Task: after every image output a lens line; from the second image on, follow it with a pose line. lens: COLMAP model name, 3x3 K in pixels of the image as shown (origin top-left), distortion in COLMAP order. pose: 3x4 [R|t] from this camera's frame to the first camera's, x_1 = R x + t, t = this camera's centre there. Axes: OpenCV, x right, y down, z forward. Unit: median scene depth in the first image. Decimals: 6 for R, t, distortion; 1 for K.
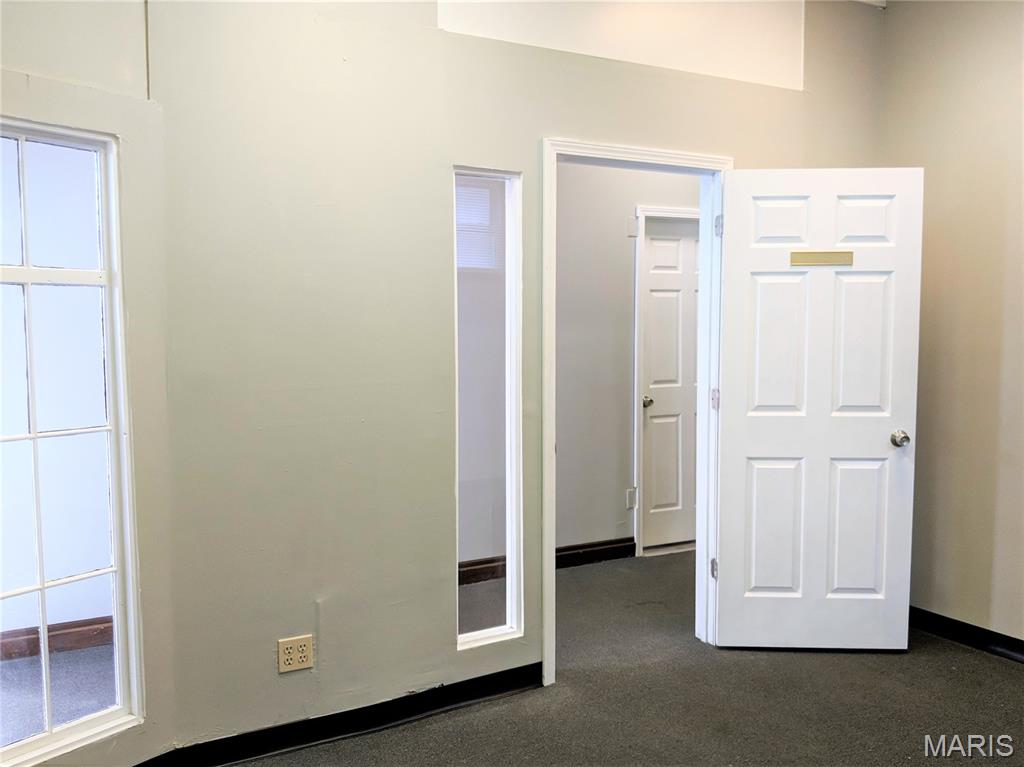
lens RADIAL K [[852.1, 0, 512.0], [0, 852.1, 383.5], [0, 0, 1]] dist [-0.039917, -0.004025]
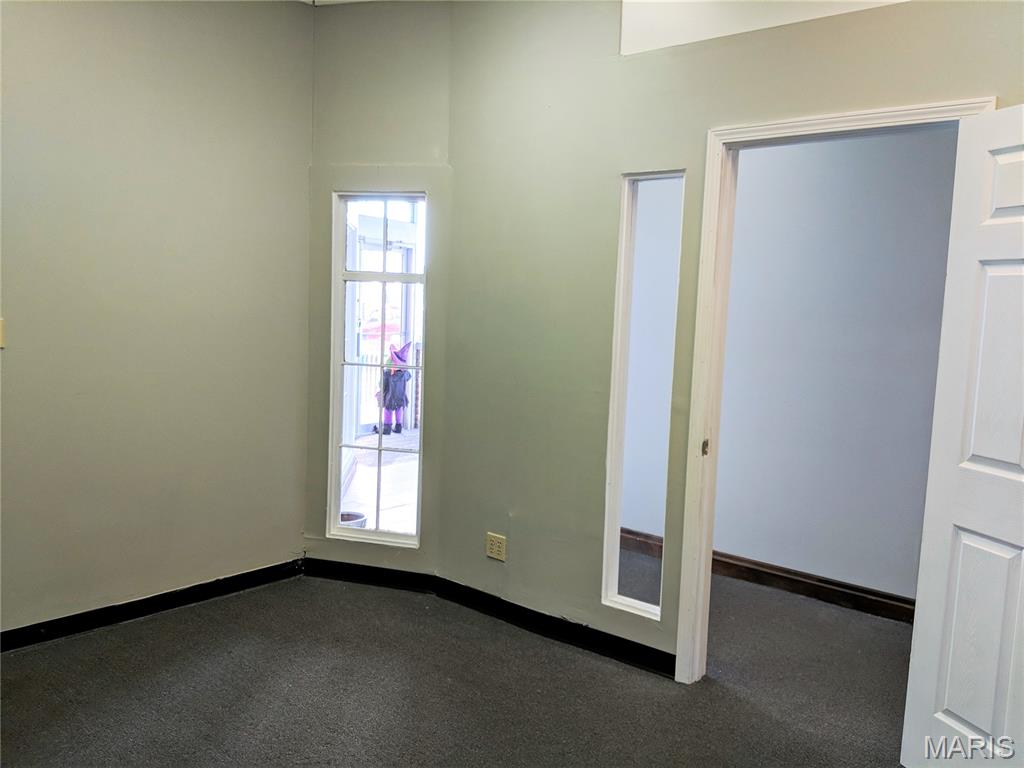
lens RADIAL K [[852.1, 0, 512.0], [0, 852.1, 384.0], [0, 0, 1]] dist [-0.039917, -0.004025]
pose [[0.332785, 0.111129, -0.936432, 0.892671], [-0.107847, 0.991001, 0.079279, -0.049795], [0.936815, 0.074608, 0.341776, 0.460986]]
